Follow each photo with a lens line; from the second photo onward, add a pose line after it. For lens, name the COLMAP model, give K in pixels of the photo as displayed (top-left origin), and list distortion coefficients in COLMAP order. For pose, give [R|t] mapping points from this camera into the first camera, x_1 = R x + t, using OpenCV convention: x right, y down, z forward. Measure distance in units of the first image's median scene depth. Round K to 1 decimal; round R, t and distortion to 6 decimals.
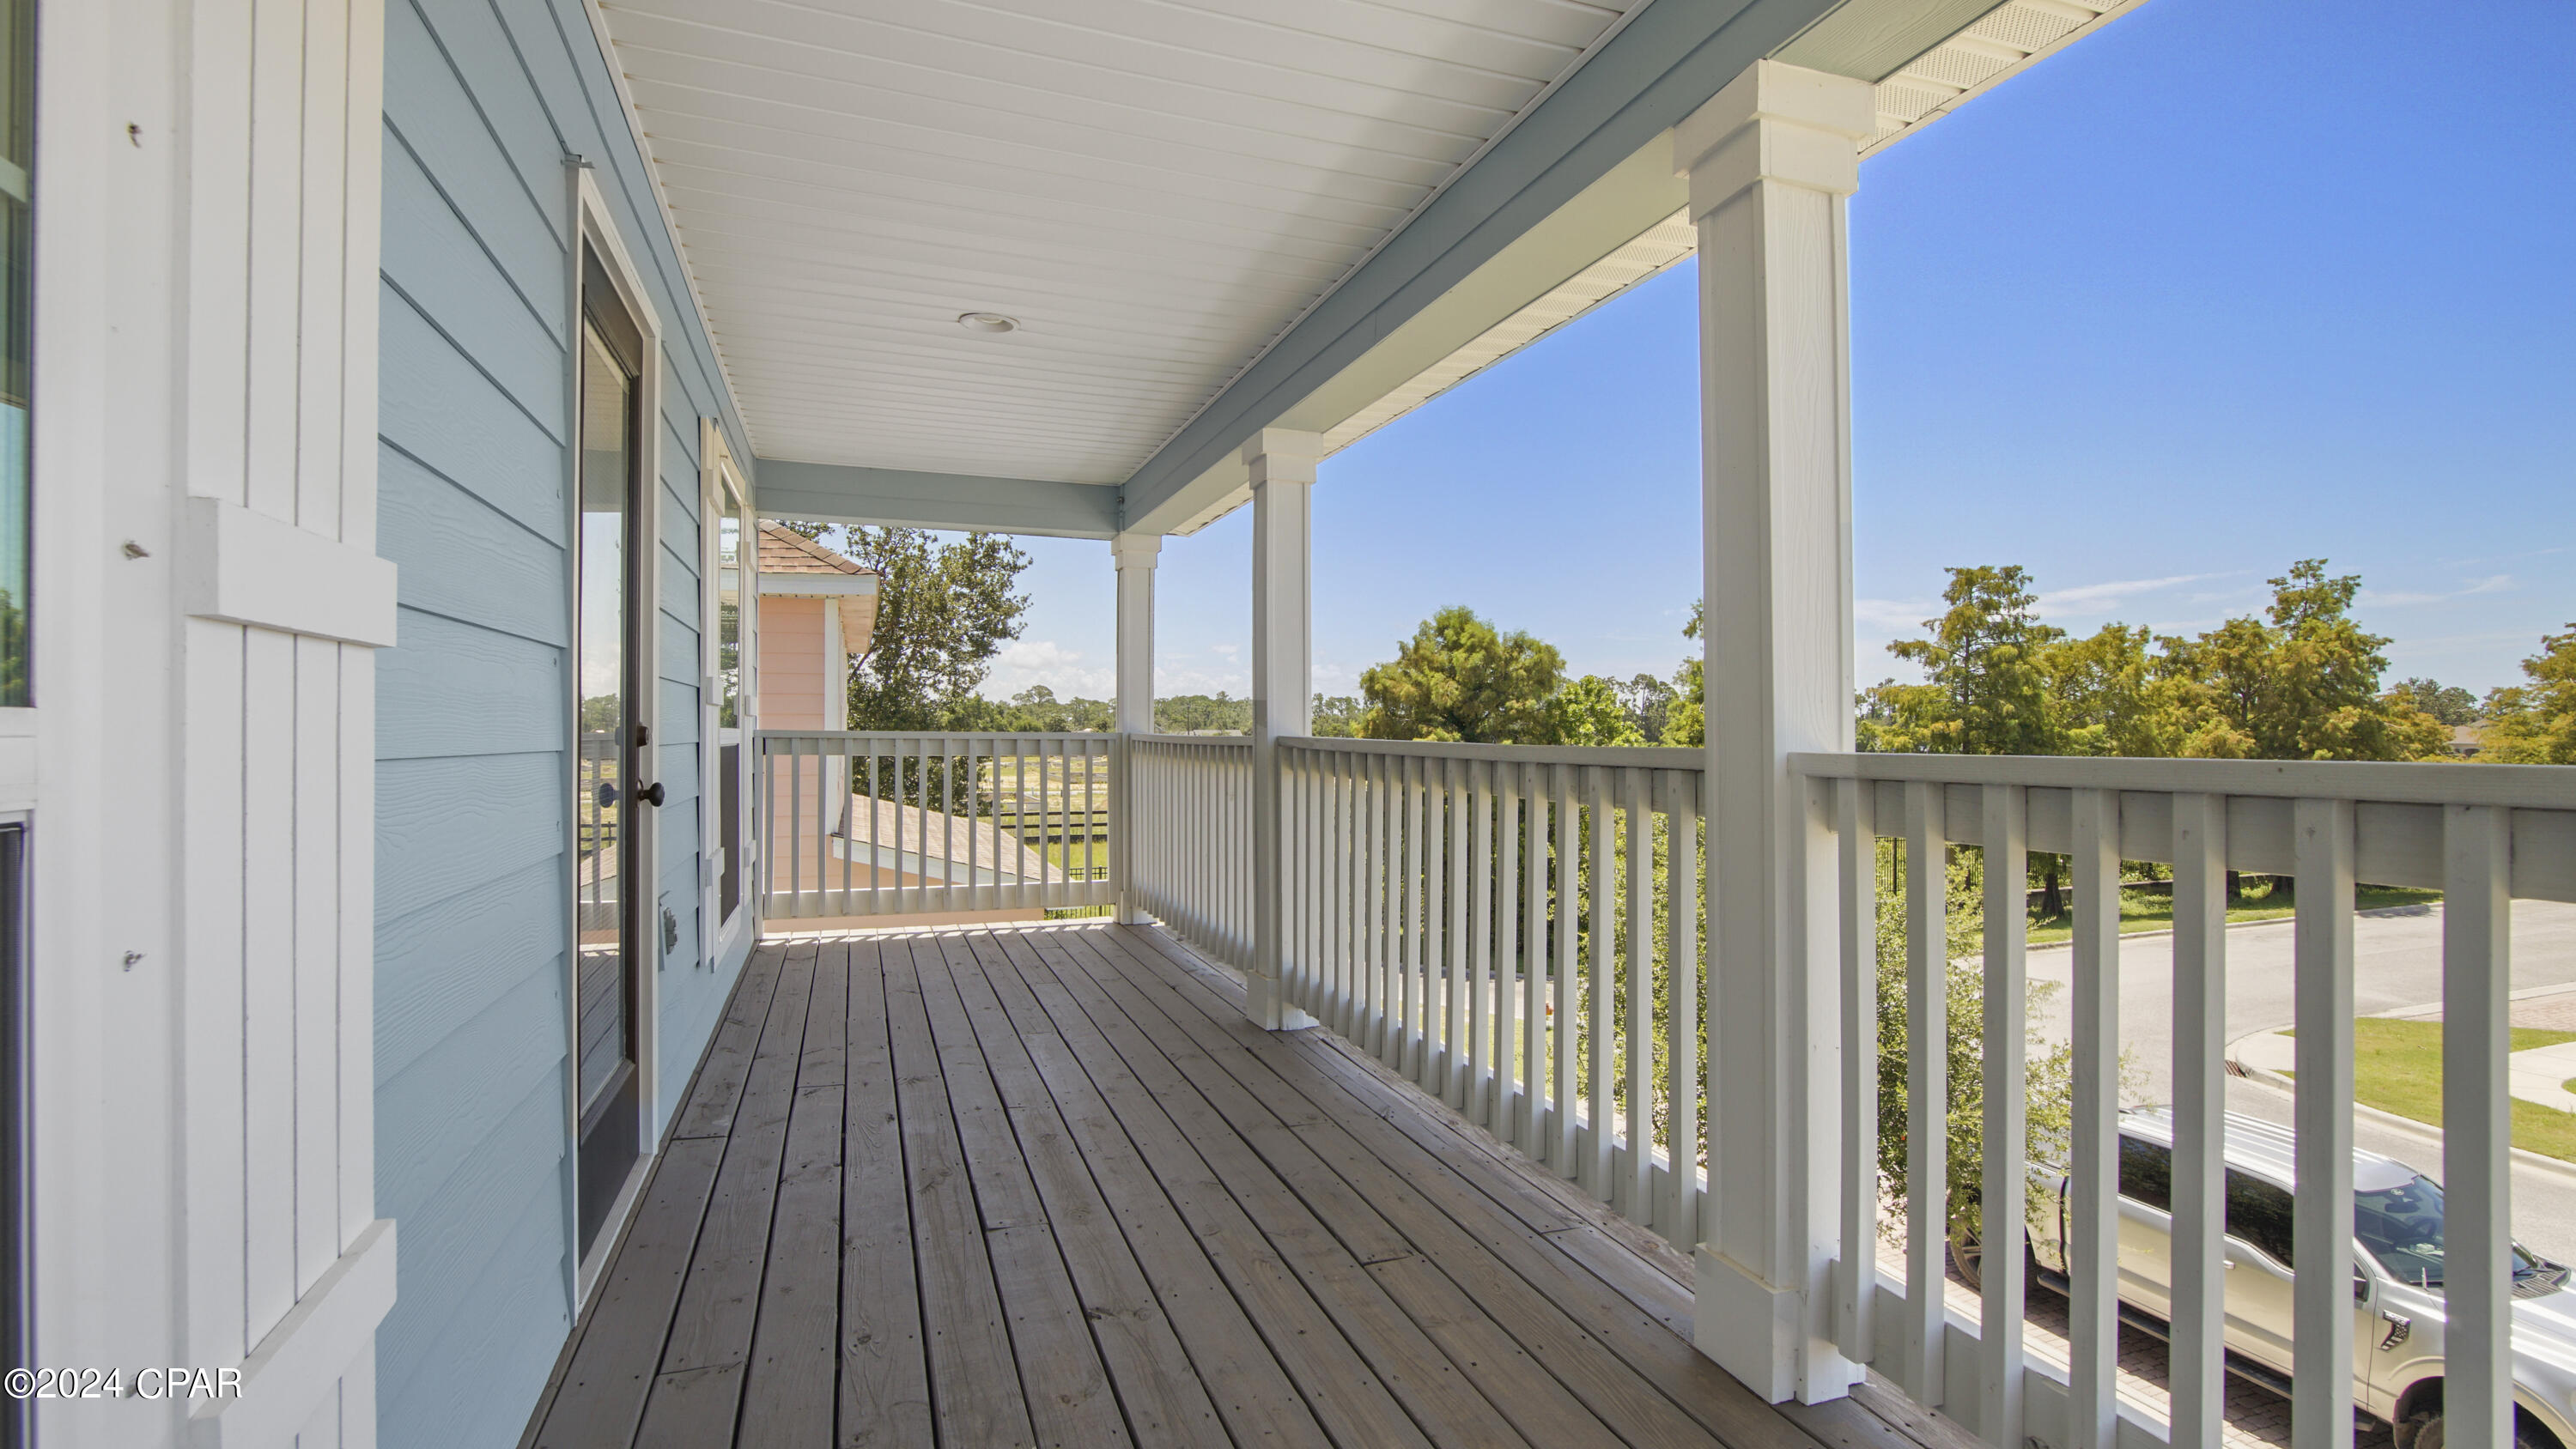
lens RADIAL K [[1163.4, 0, 1280.1], [0, 1163.4, 726.8], [0, 0, 1]] dist [0.000185, 0.000067]
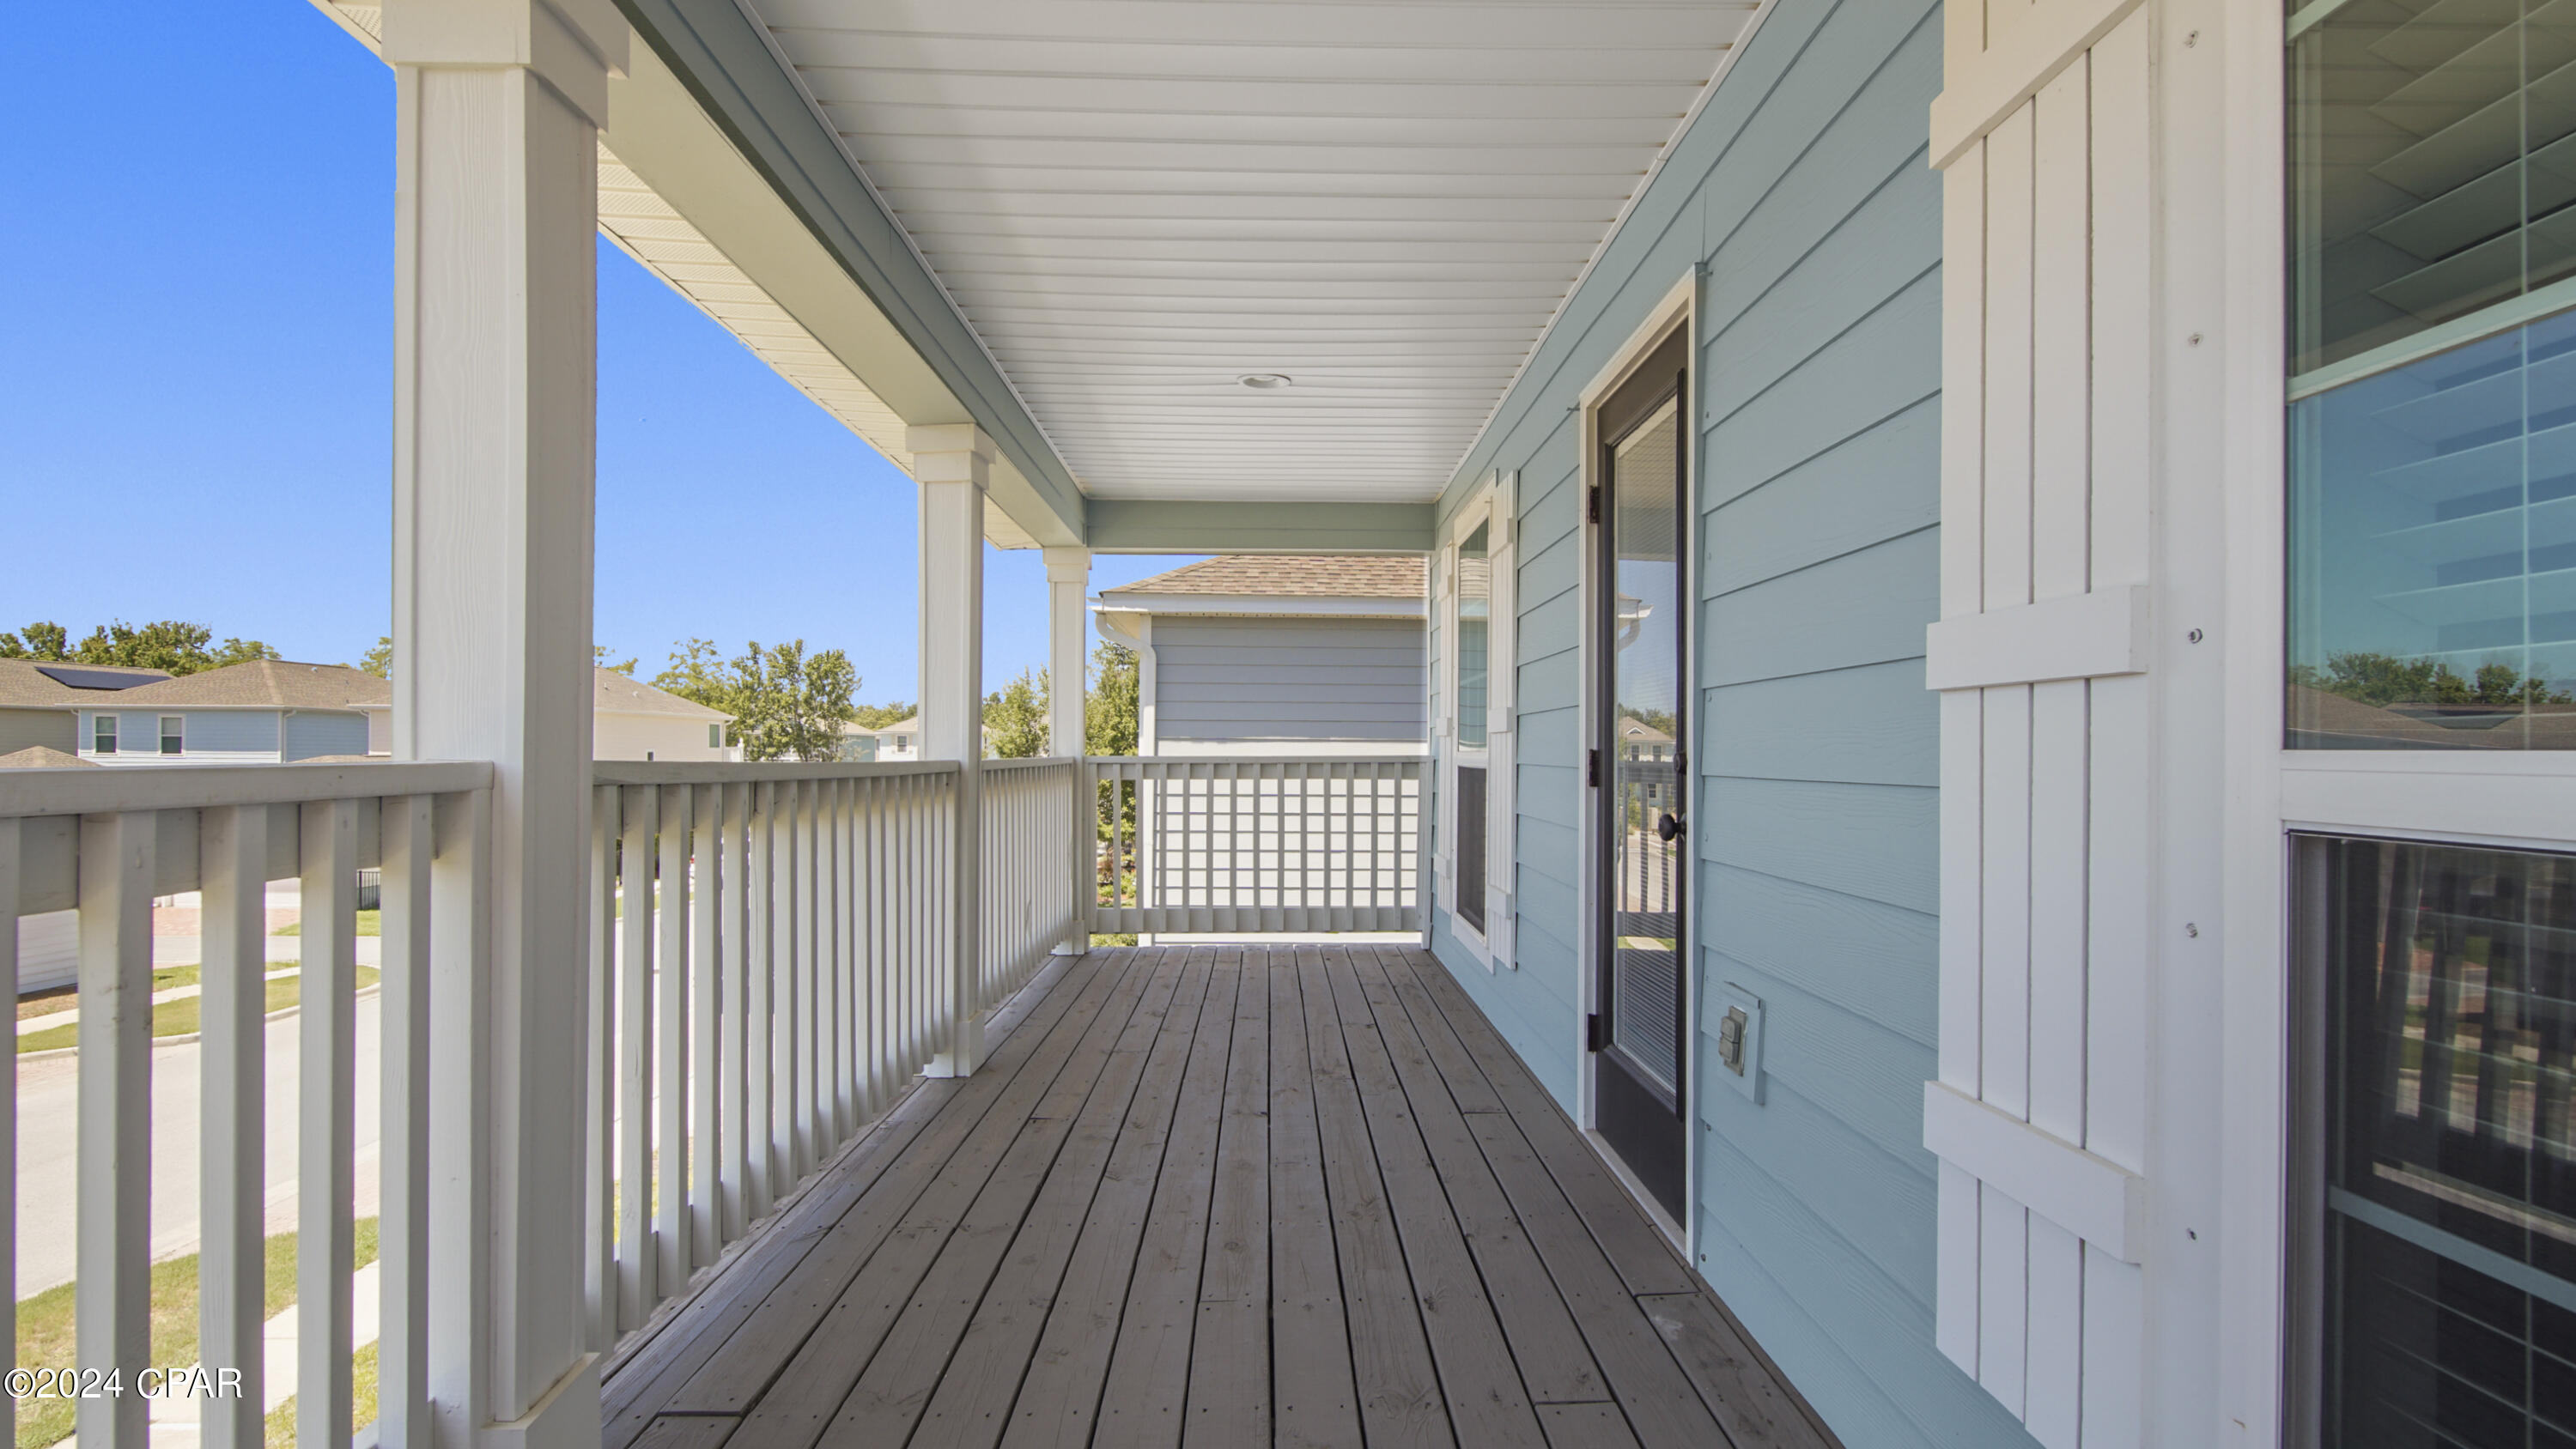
lens RADIAL K [[1163.4, 0, 1288.6], [0, 1163.4, 740.8], [0, 0, 1]] dist [0.000185, 0.000067]
pose [[-0.944428, -0.002008, 0.328713, -0.471636], [-0.003846, 0.999980, -0.004941, 0.001350], [-0.328697, -0.005931, -0.944417, 1.647586]]
